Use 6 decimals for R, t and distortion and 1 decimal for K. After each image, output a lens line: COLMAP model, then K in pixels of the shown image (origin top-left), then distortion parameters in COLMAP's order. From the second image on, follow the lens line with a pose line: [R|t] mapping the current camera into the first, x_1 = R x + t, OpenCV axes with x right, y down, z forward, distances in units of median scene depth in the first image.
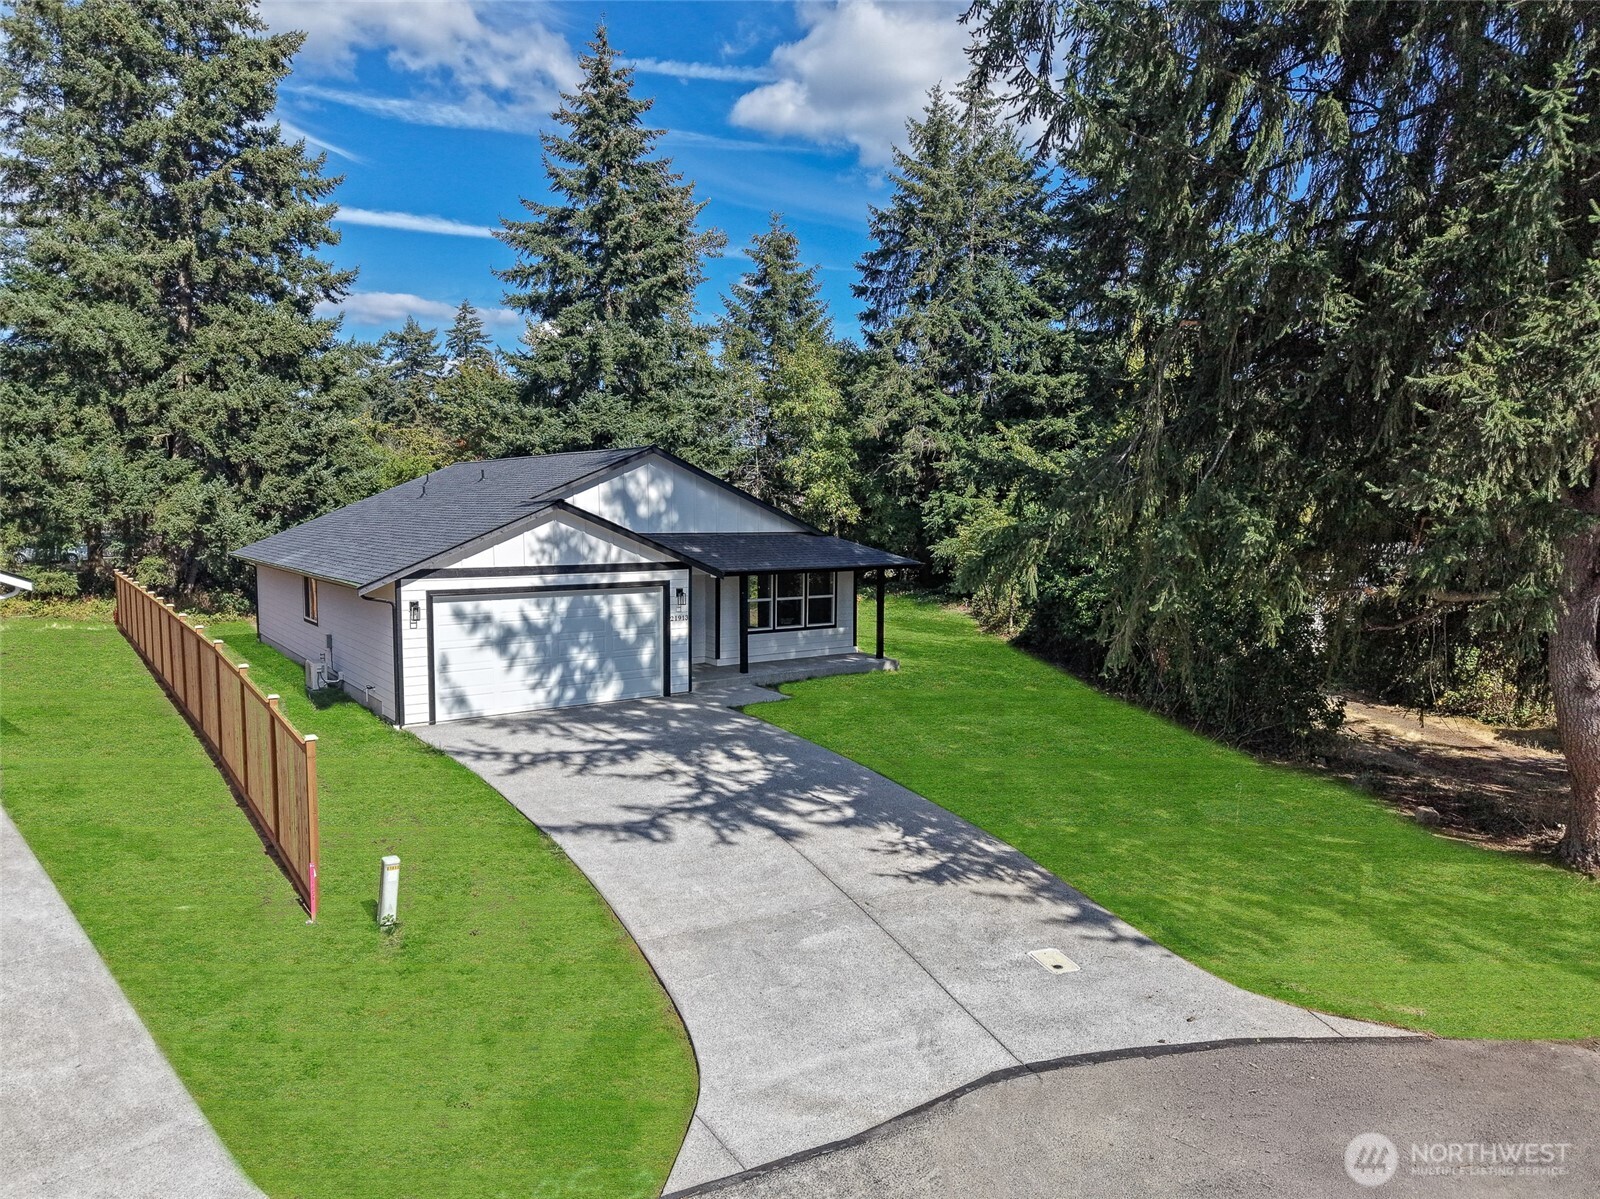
lens RADIAL K [[1073.2, 0, 766.7], [0, 1073.2, 605.1], [0, 0, 1]] dist [0.006595, 0.001309]
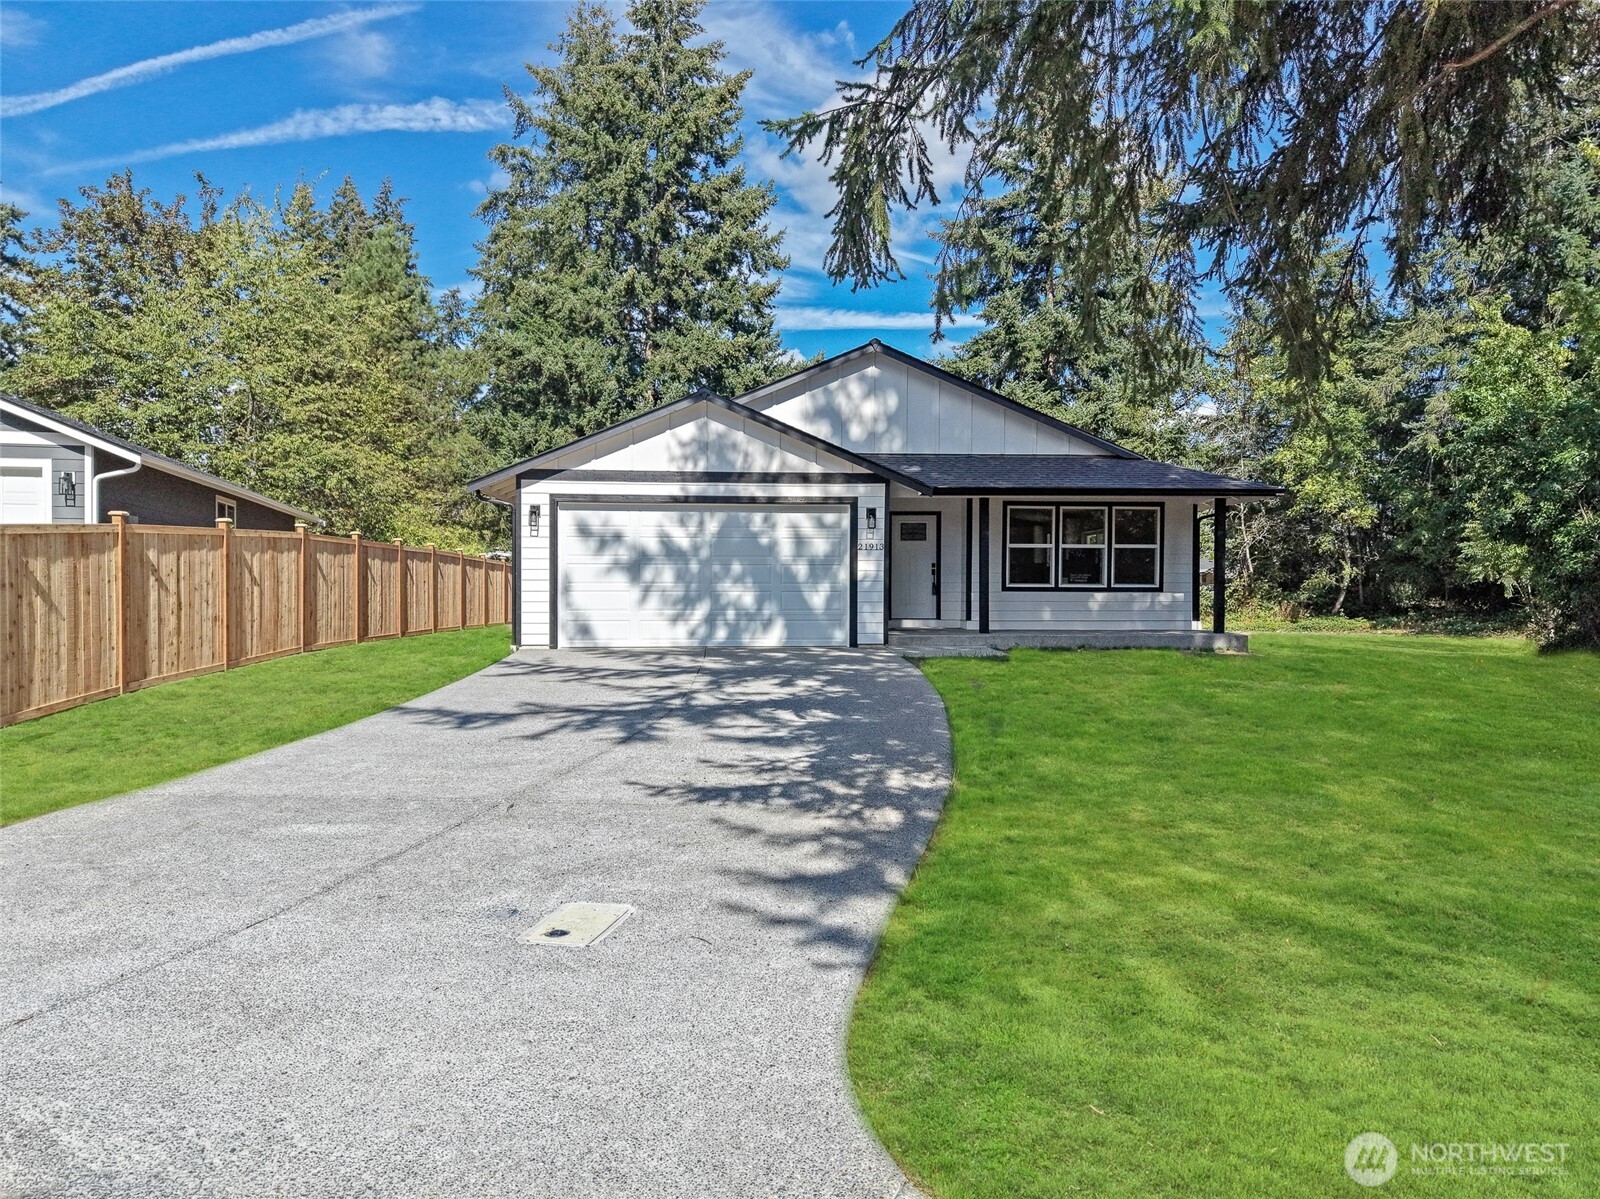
lens RADIAL K [[1073.2, 0, 801.9], [0, 1073.2, 597.0], [0, 0, 1]] dist [0.006595, 0.001309]
pose [[0.857728, 0.001980, -0.514100, 0.286999], [-0.050328, 0.995513, -0.080134, 0.116862], [0.511635, 0.094607, 0.853979, 0.338868]]
